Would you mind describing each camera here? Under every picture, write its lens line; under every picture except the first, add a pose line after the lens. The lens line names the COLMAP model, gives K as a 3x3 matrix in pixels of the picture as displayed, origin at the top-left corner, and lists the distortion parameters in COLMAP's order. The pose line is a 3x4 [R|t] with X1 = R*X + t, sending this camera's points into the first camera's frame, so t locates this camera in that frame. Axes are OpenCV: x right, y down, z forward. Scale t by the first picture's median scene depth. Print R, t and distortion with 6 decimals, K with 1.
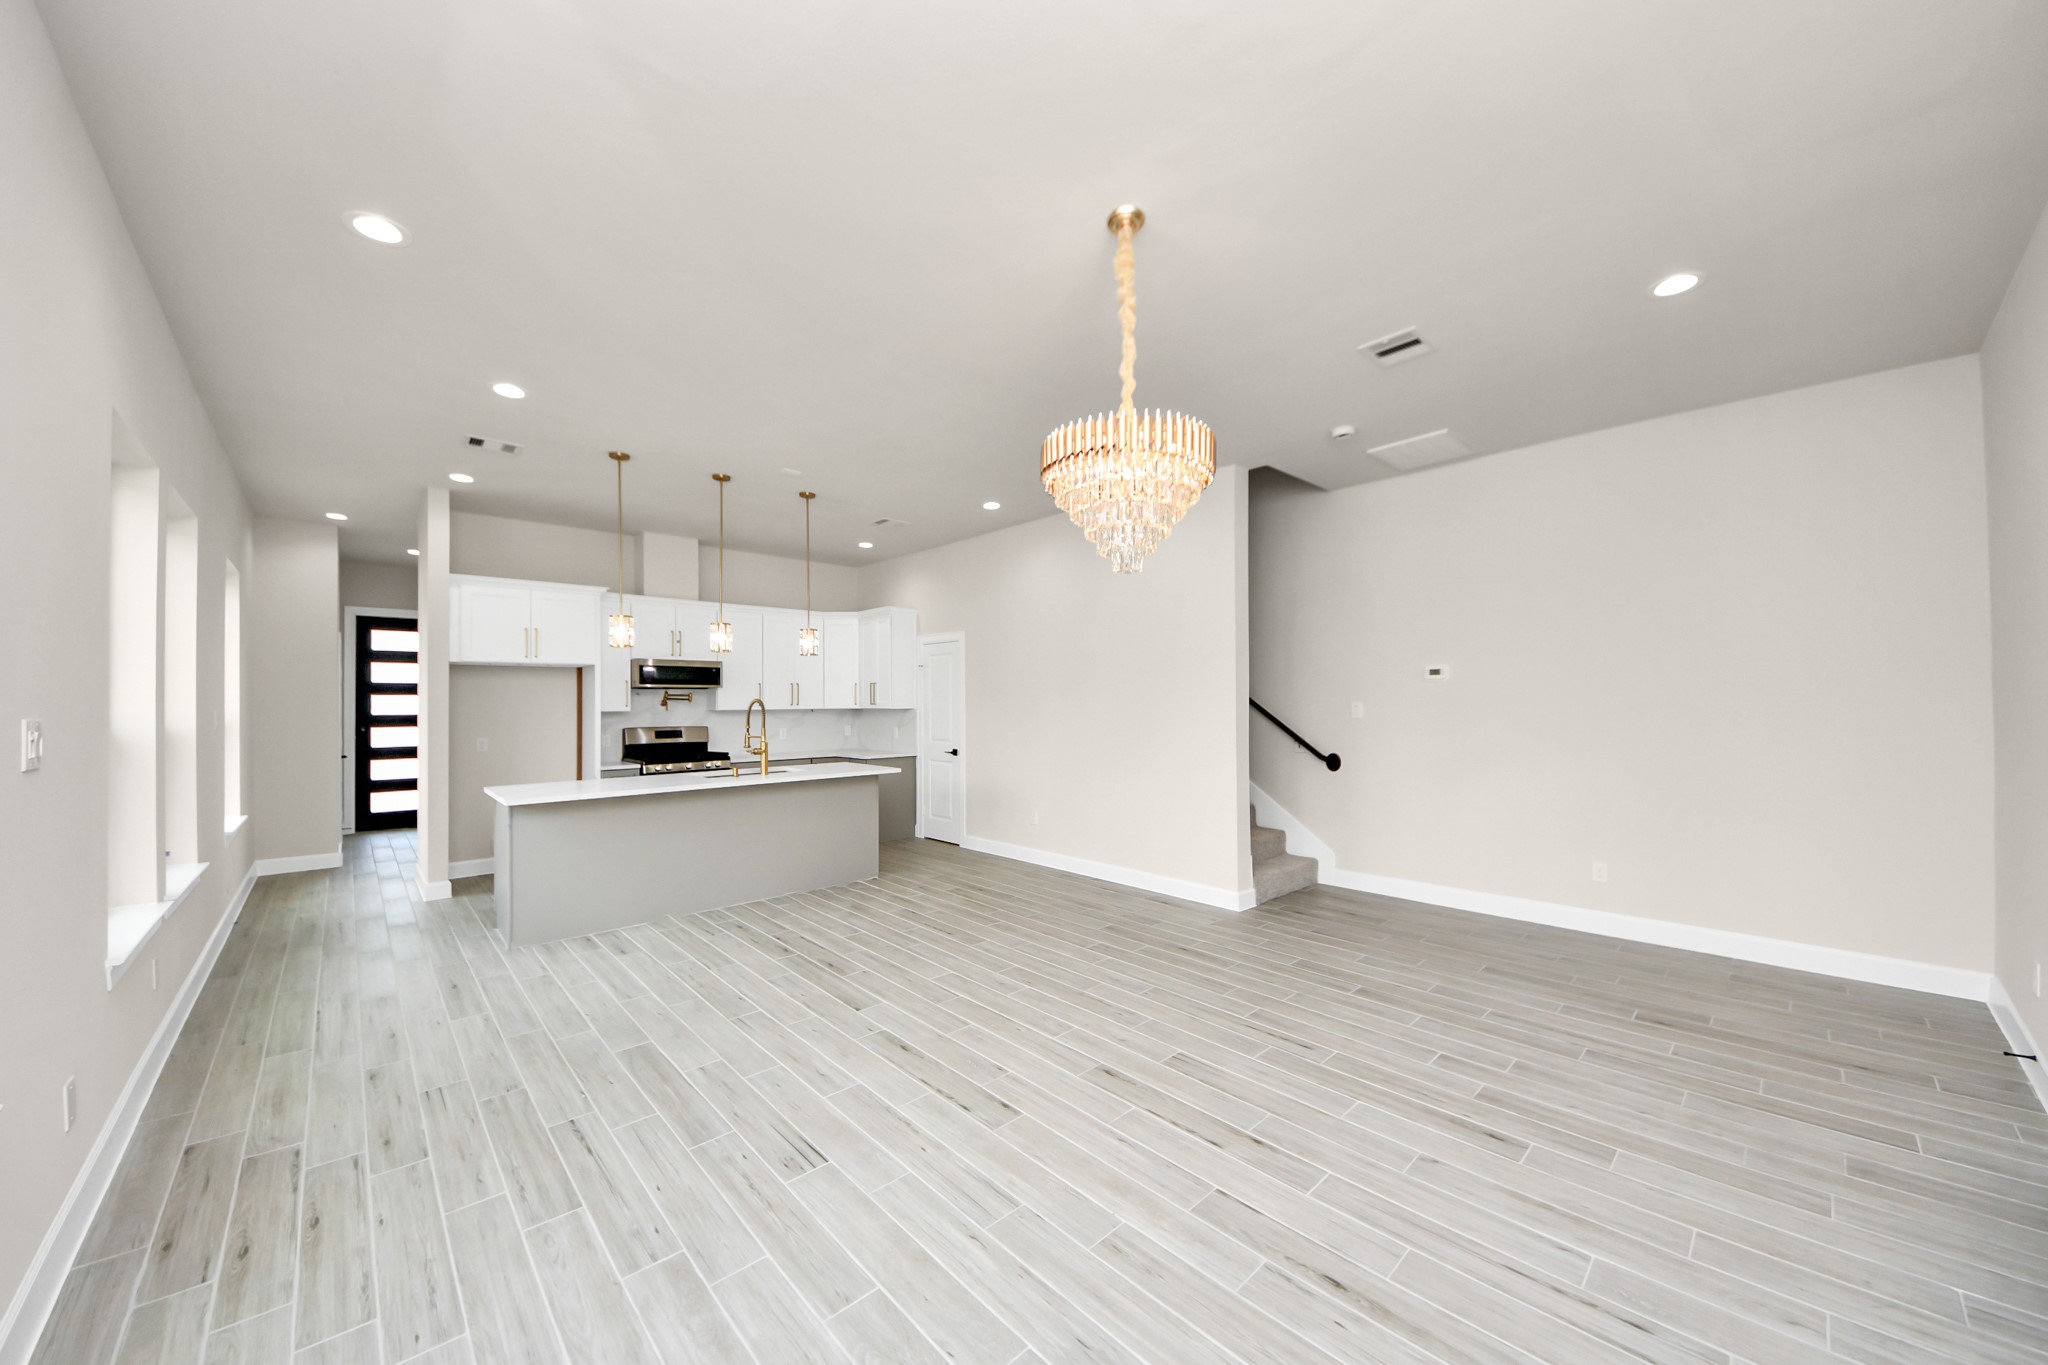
lens RADIAL K [[736.2, 0, 1024.0], [0, 736.2, 693.5], [0, 0, 1]] dist [0.034642, -0.018921]
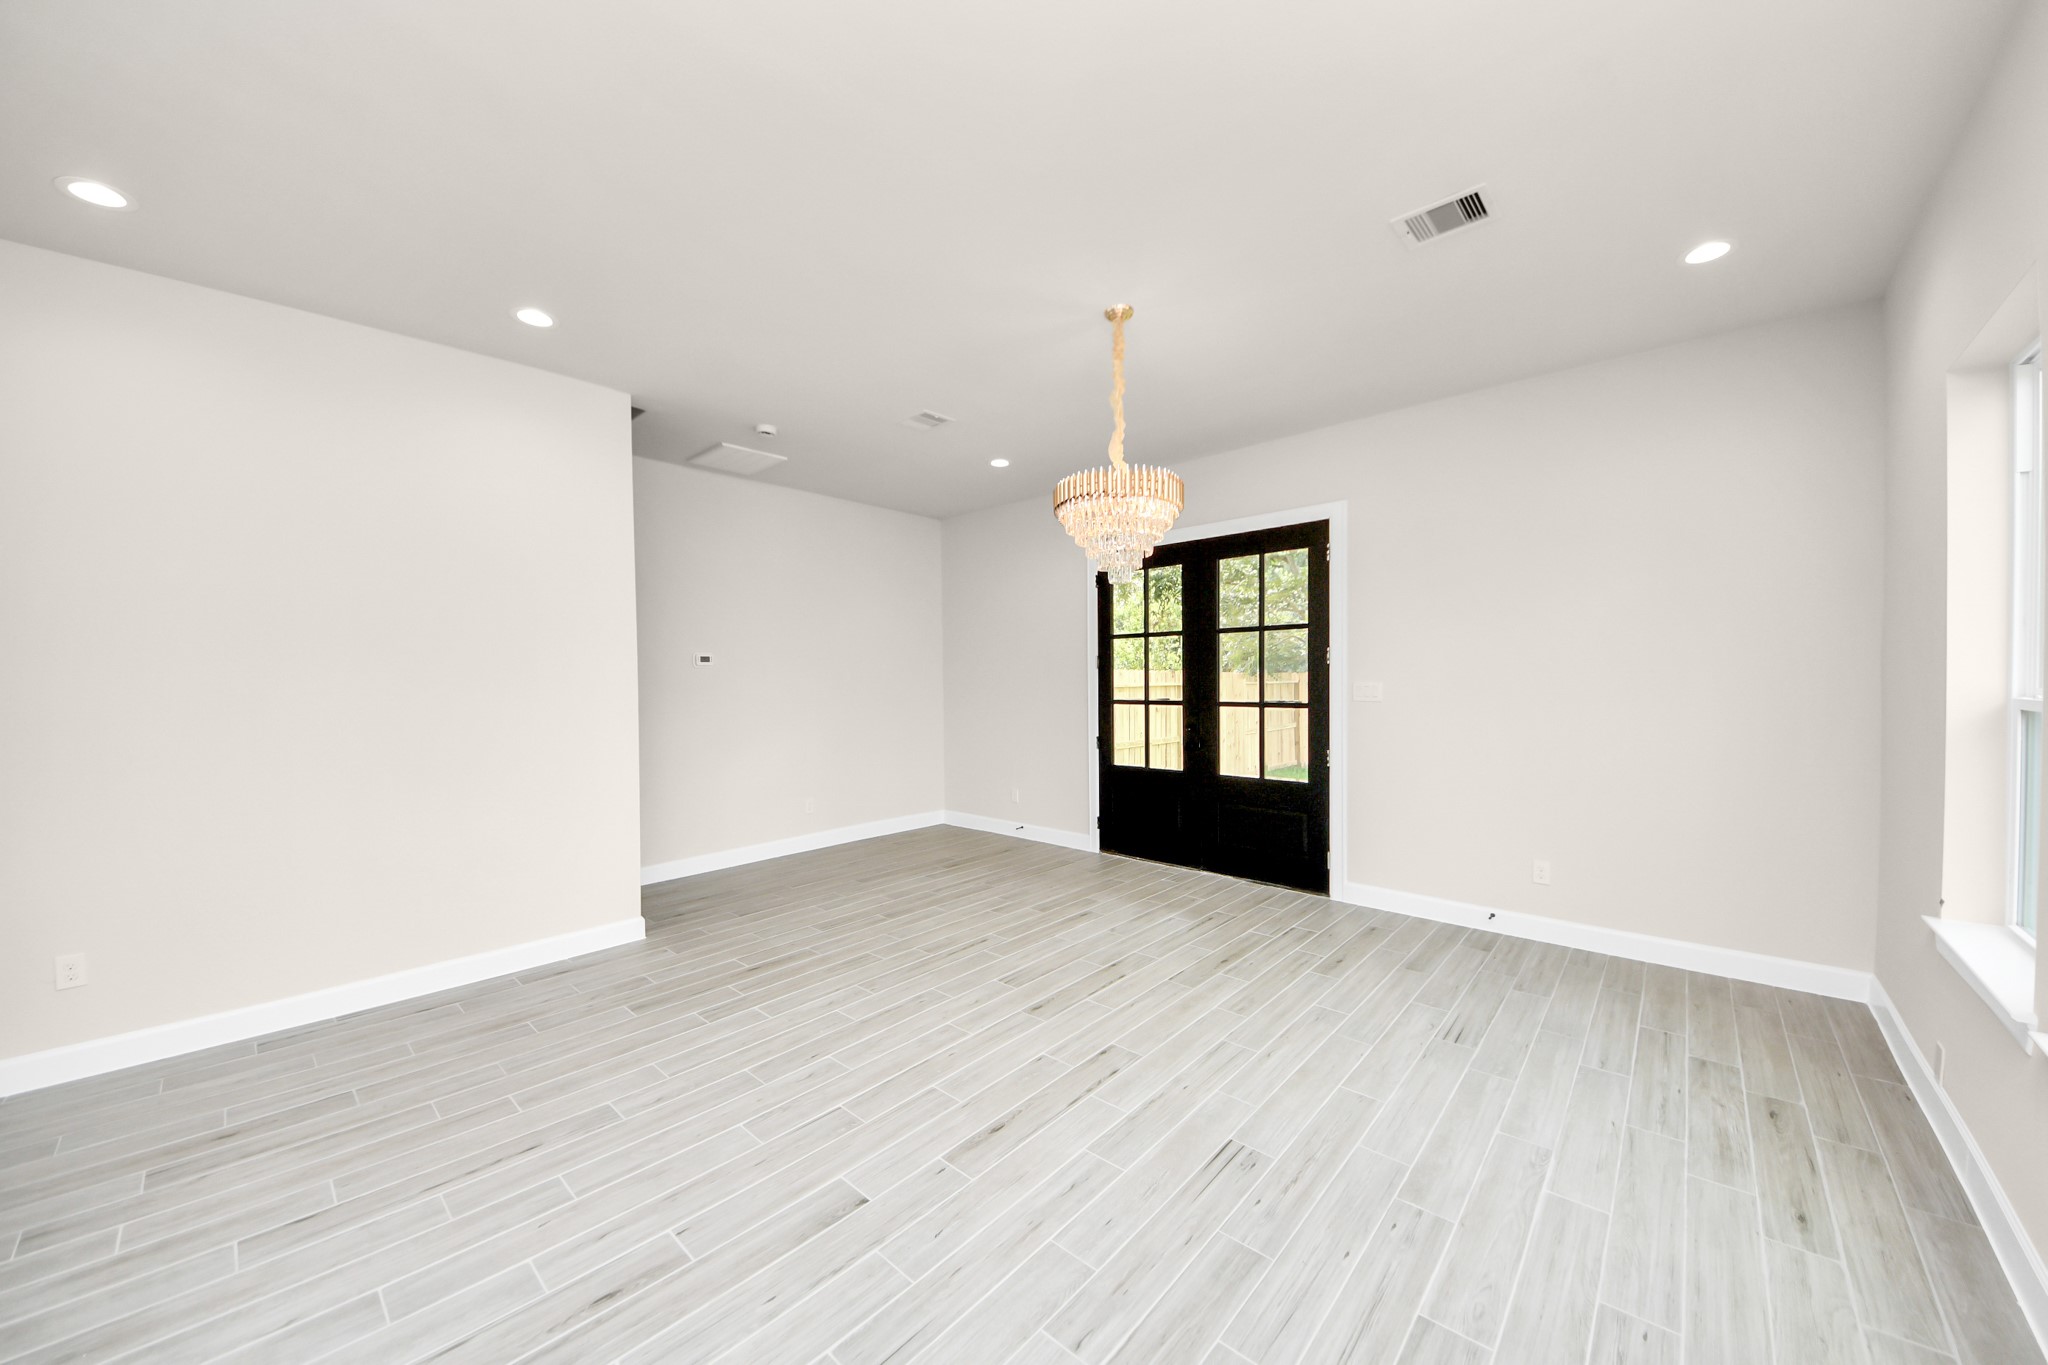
lens RADIAL K [[736.2, 0, 1024.0], [0, 736.2, 693.5], [0, 0, 1]] dist [0.034642, -0.018921]
pose [[-0.097619, -0.013328, 0.995135, -0.879561], [0.001575, 0.999907, 0.013546, 0.012142], [-0.995223, 0.002890, -0.097589, 0.988467]]
